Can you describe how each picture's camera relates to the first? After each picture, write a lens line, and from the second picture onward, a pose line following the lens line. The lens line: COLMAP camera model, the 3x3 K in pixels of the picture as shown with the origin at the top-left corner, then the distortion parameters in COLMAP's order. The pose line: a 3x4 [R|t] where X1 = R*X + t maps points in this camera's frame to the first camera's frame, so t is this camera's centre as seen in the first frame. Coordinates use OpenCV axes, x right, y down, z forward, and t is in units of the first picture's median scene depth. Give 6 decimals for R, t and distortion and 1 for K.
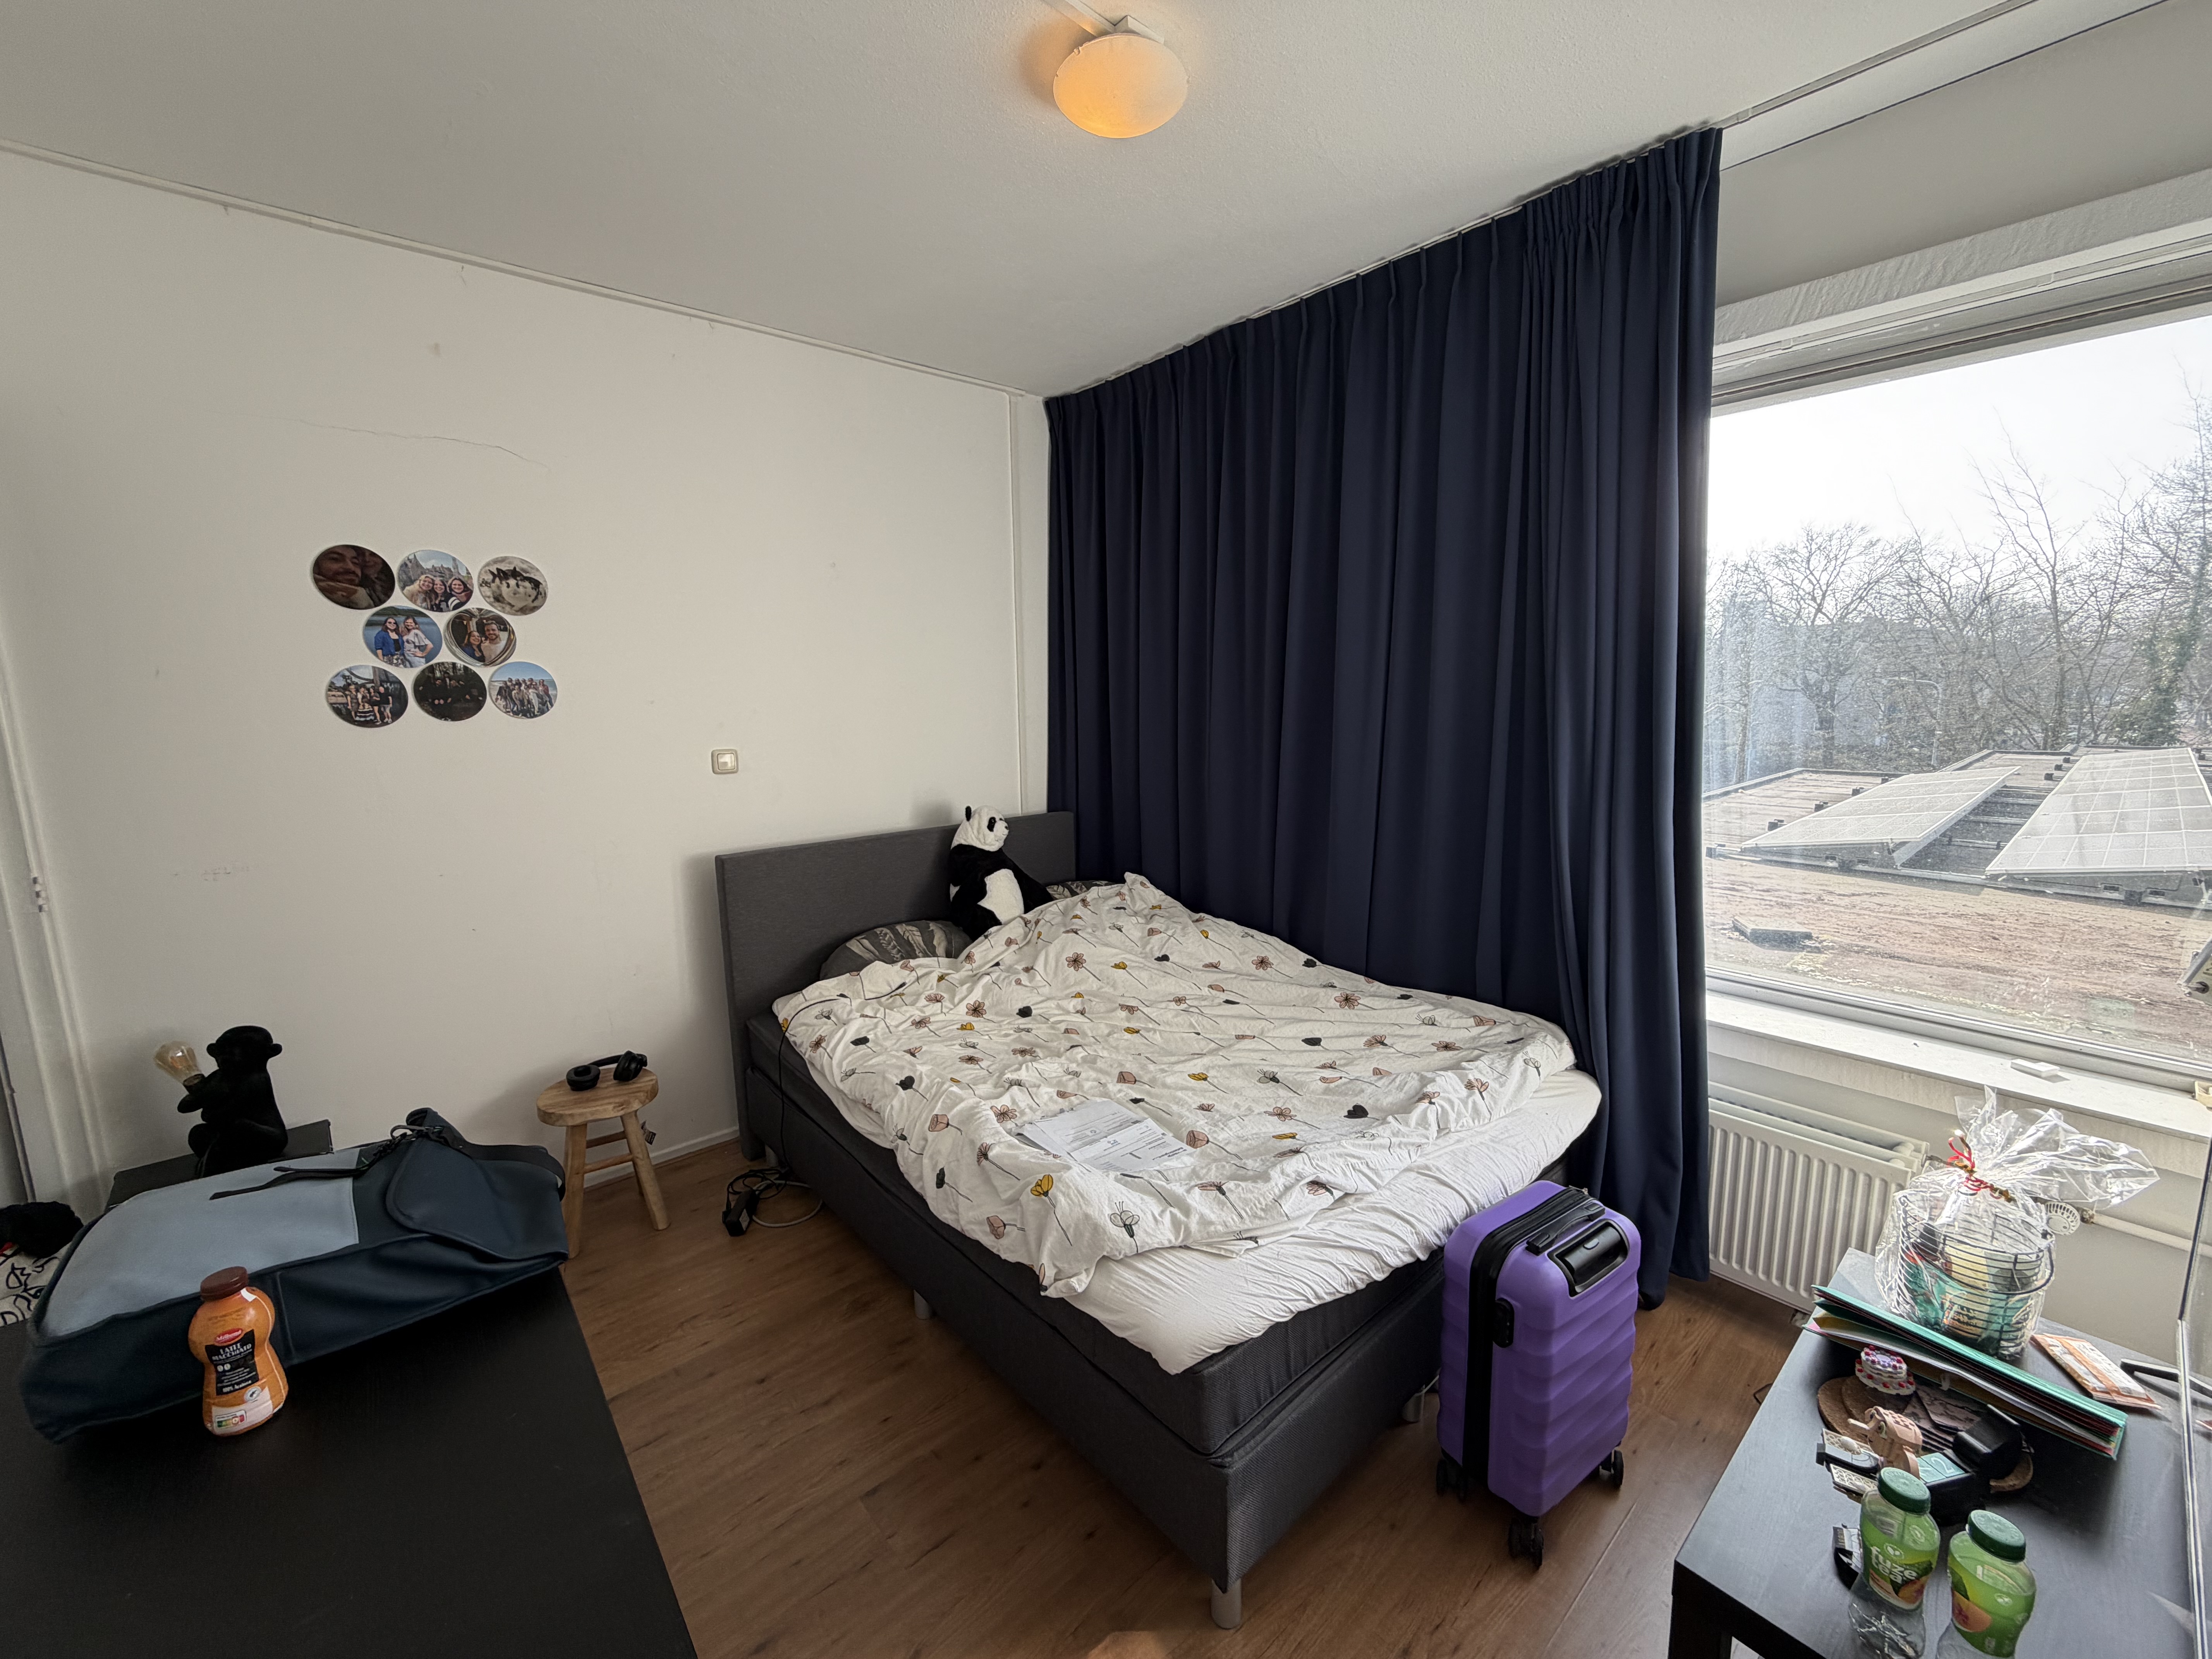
lens RADIAL K [[883.5, 0, 1099.6], [0, 883.5, 803.4], [0, 0, 1]] dist [-0.000090, 0.000040]
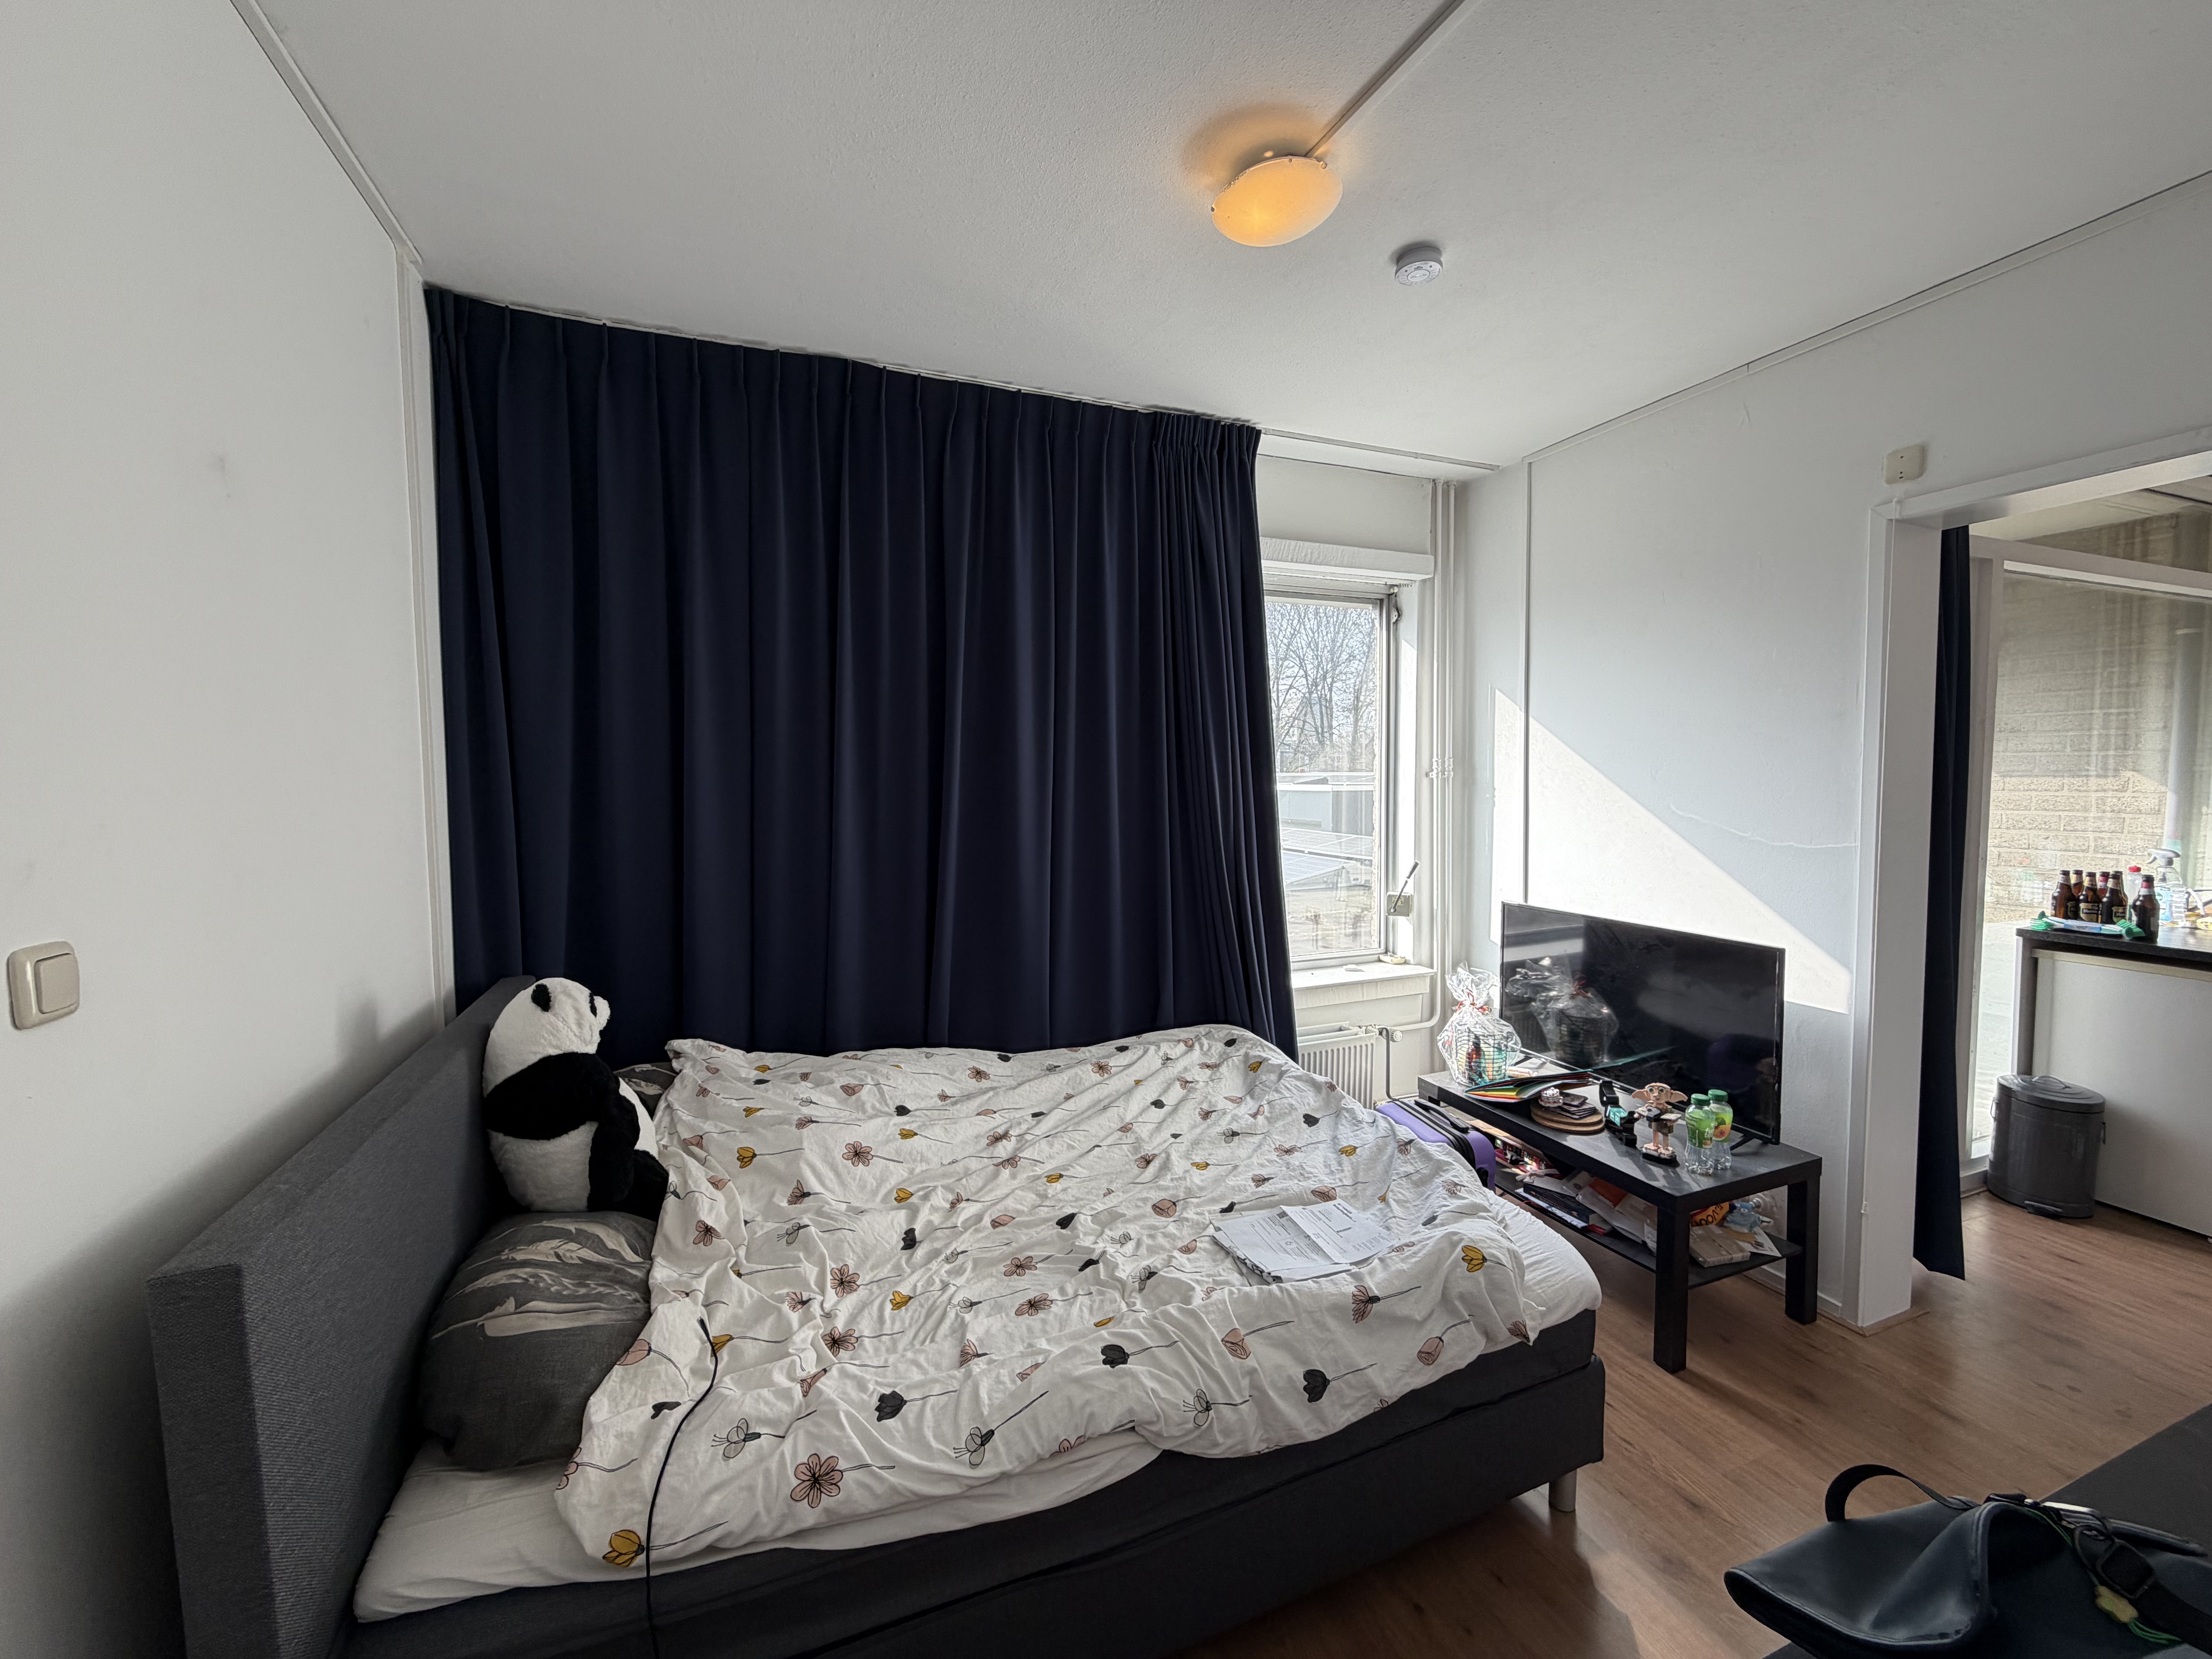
lens RADIAL K [[883.5, 0, 1099.6], [0, 883.5, 803.4], [0, 0, 1]] dist [-0.000090, 0.000040]
pose [[0.319018, -0.021390, 0.947507, -0.678980], [0.126196, 0.991802, -0.020099, -0.065051], [-0.939310, 0.125983, 0.319102, 0.607339]]
